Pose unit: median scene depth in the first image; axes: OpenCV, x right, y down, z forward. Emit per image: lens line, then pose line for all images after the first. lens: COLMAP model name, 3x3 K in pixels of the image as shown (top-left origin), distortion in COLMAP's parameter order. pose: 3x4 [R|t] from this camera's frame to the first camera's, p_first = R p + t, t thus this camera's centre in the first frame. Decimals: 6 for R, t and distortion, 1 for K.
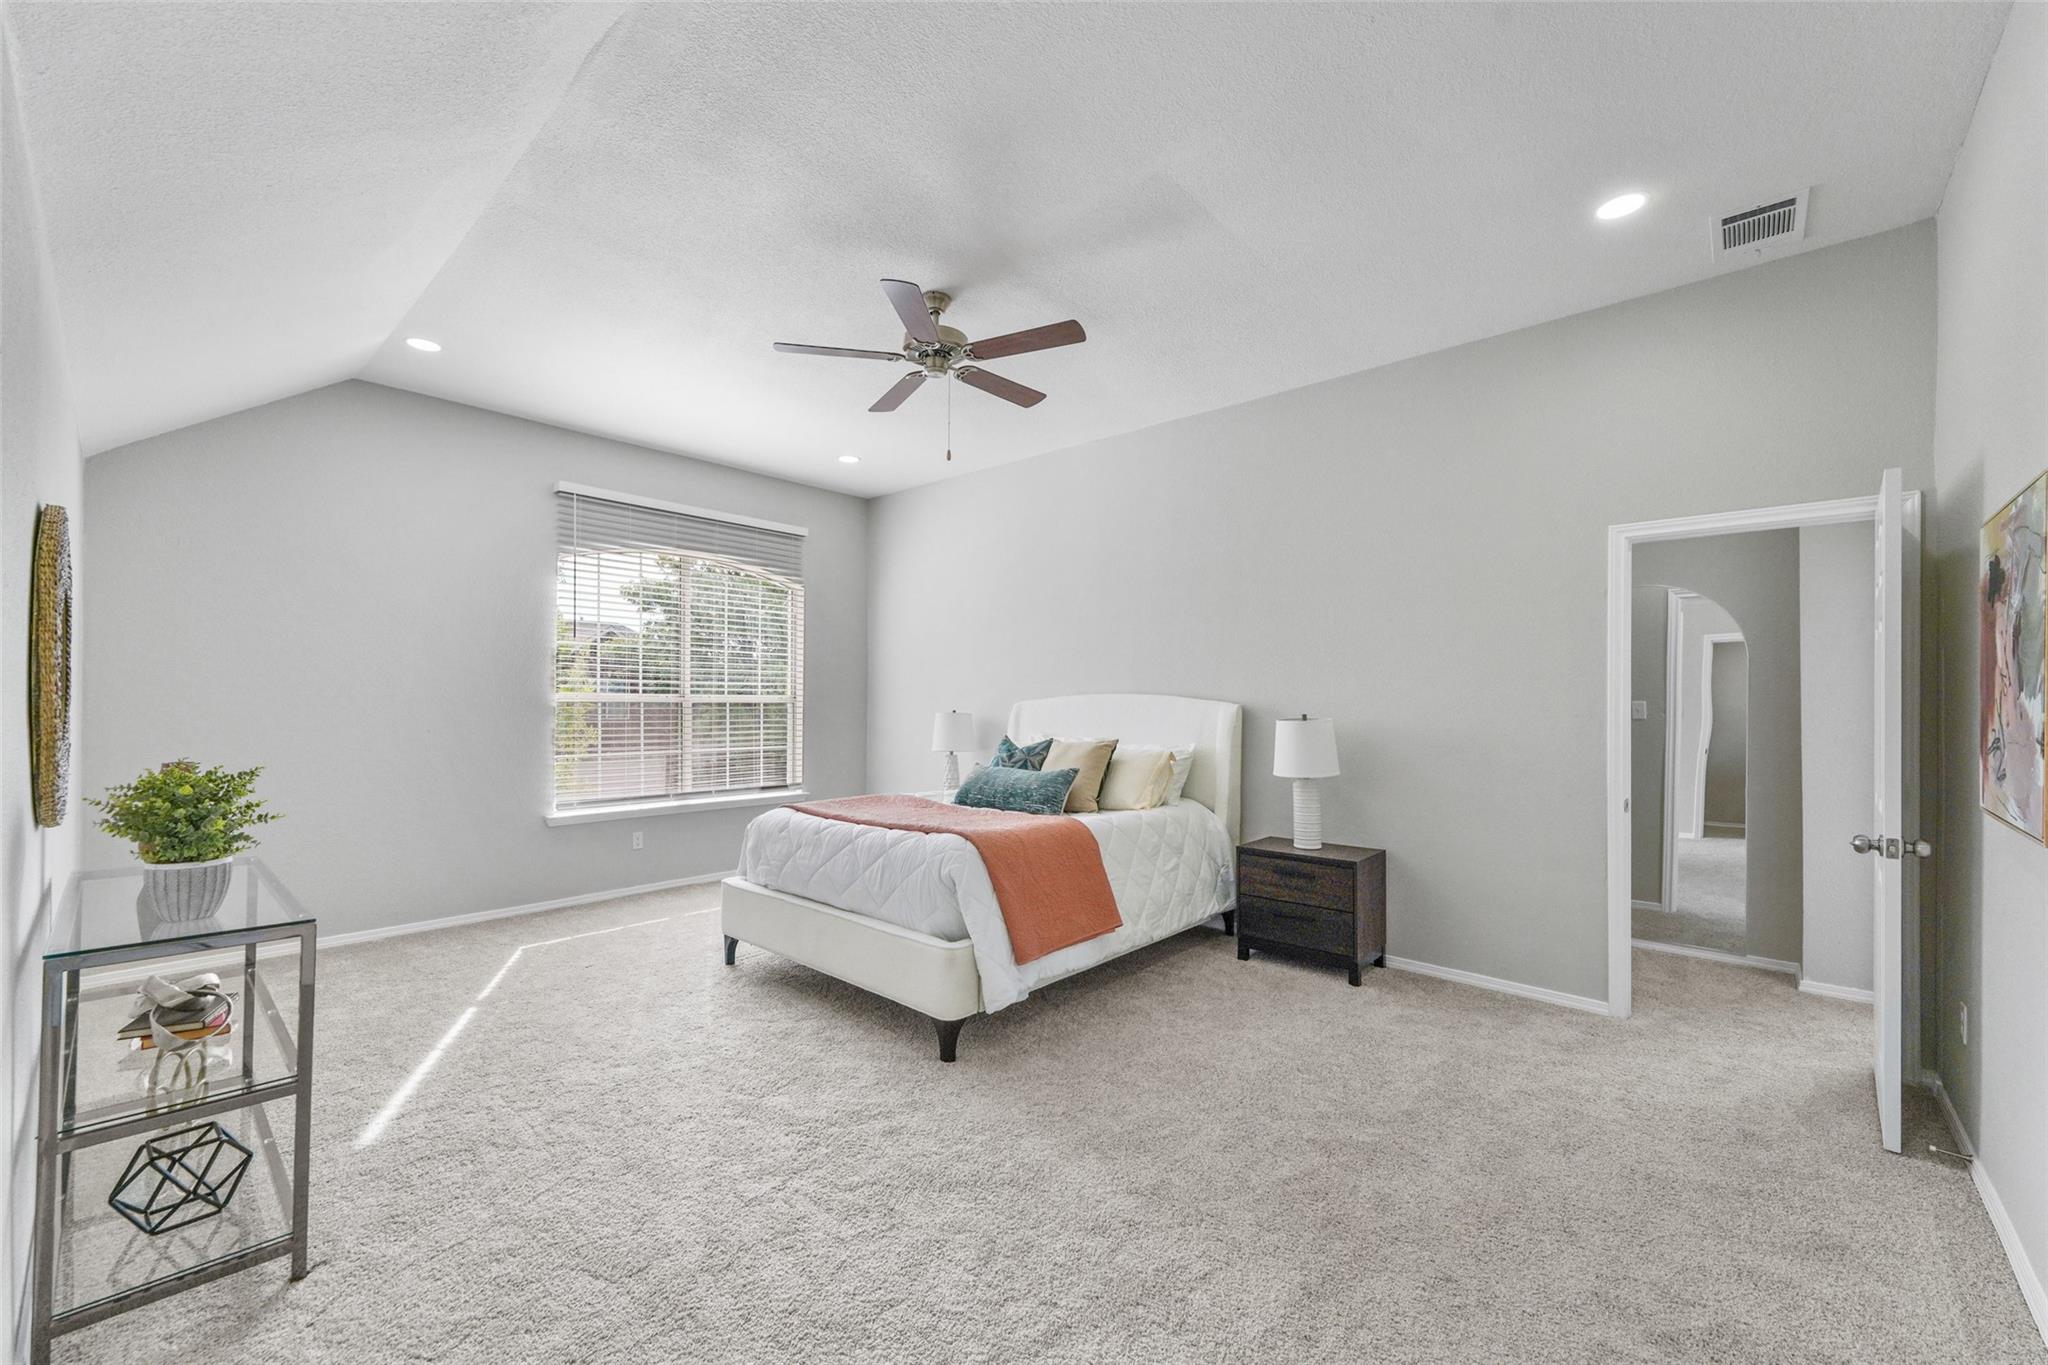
lens RADIAL K [[809.7, 0, 1011.1], [0, 809.7, 687.8], [0, 0, 1]] dist [0.012951, -0.003288]
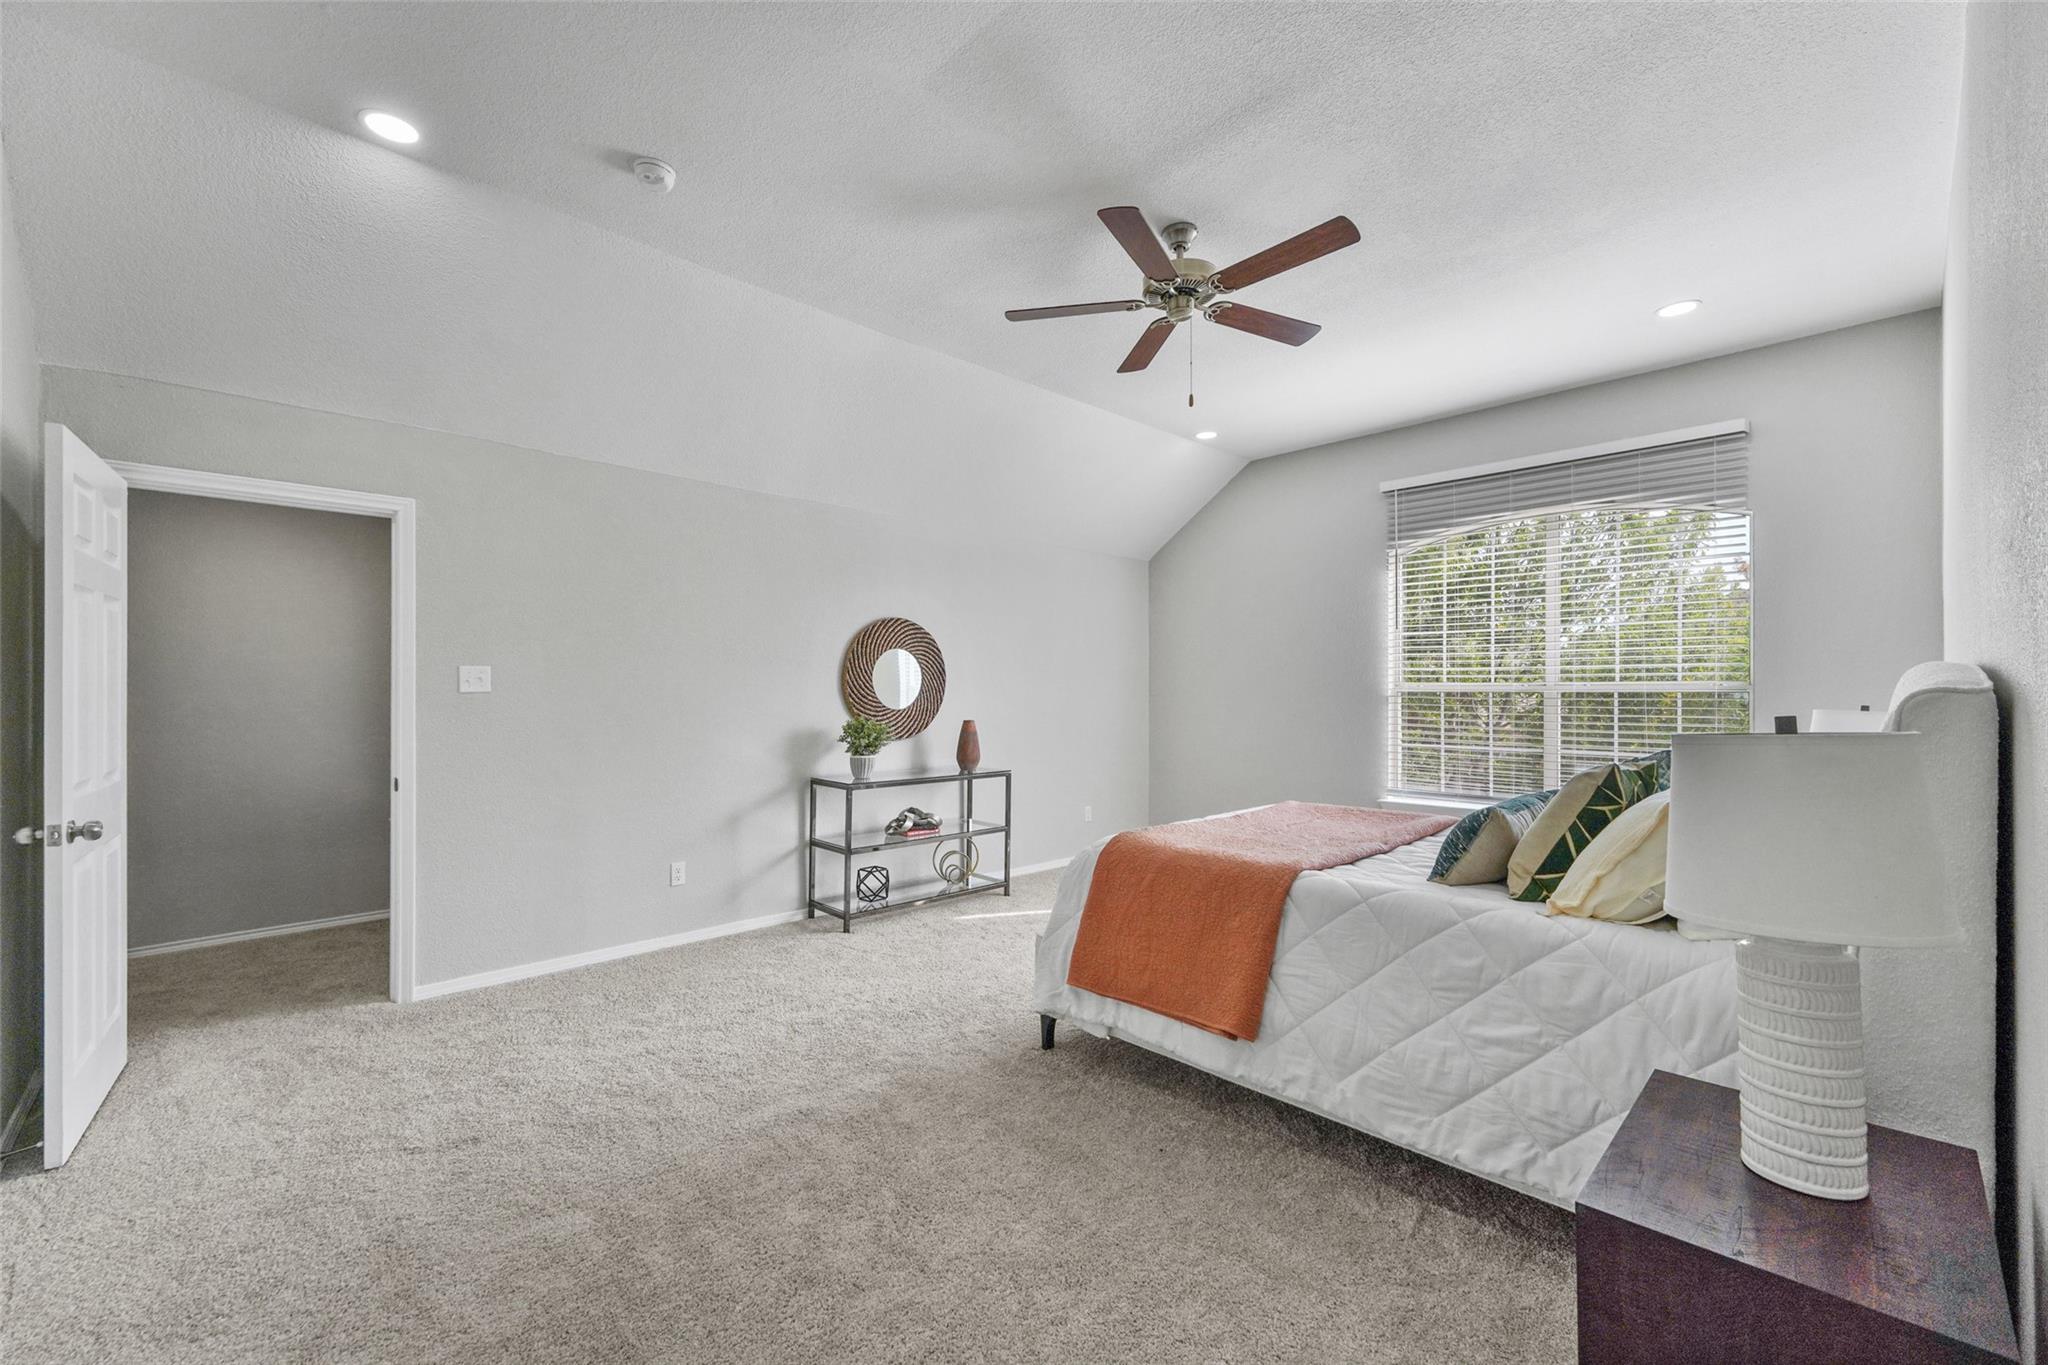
lens RADIAL K [[809.7, 0, 1011.1], [0, 809.7, 687.8], [0, 0, 1]] dist [0.012951, -0.003288]
pose [[-0.047026, -0.008778, -0.998855, 0.527746], [0.019901, 0.999755, -0.009723, 0.012093], [0.998695, -0.020335, -0.046840, 0.571001]]
